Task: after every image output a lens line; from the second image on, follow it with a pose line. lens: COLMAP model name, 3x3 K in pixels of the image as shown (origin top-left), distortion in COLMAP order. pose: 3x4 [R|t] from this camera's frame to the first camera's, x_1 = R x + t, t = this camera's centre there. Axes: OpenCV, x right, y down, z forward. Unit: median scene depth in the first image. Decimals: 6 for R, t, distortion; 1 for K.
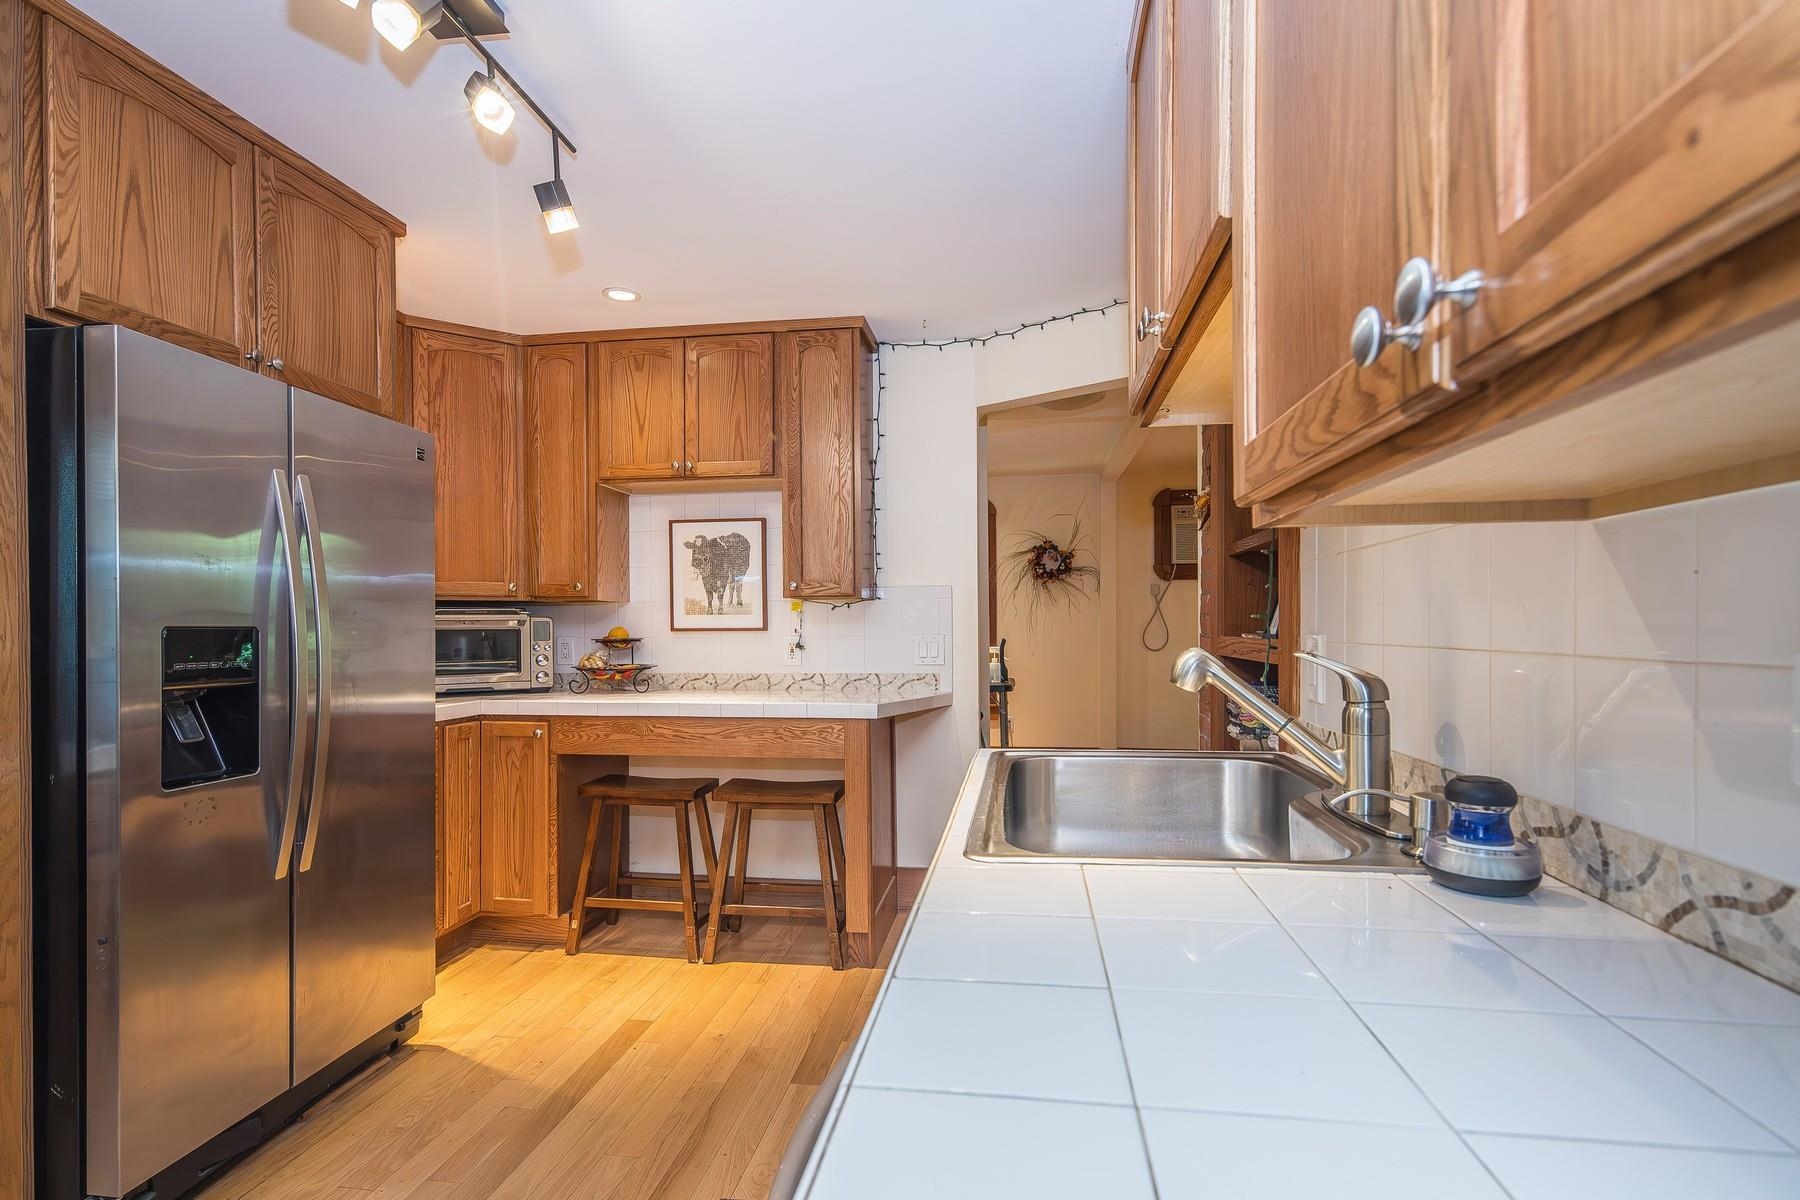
lens RADIAL K [[907.2, 0, 937.4], [0, 907.2, 632.2], [0, 0, 1]] dist [0.004988, 0.001288]
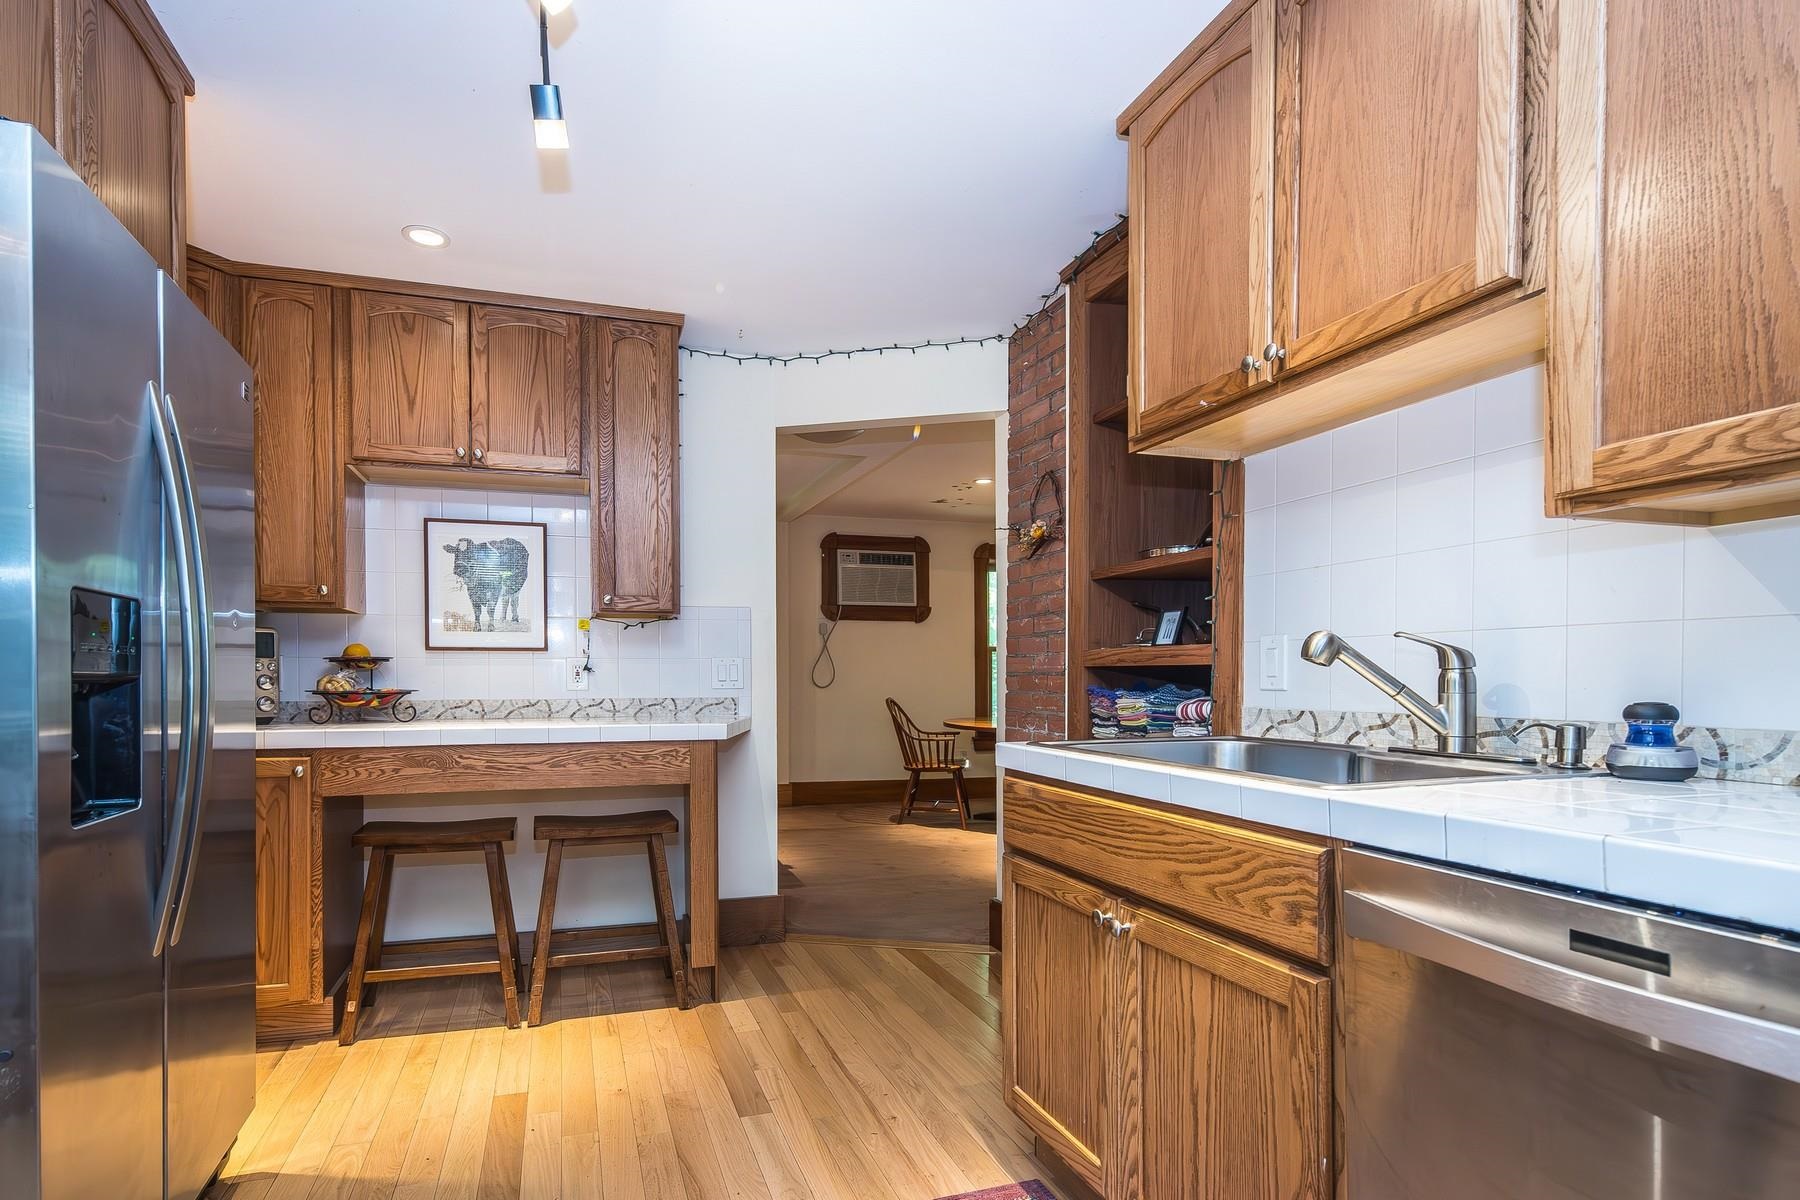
lens RADIAL K [[907.2, 0, 892.2], [0, 907.2, 683.4], [0, 0, 1]] dist [0.004988, 0.001288]
pose [[0.900836, -0.002110, 0.434154, -0.294844], [0.002518, 0.999997, -0.000365, 0.034065], [-0.434152, 0.001422, 0.900838, 0.060270]]
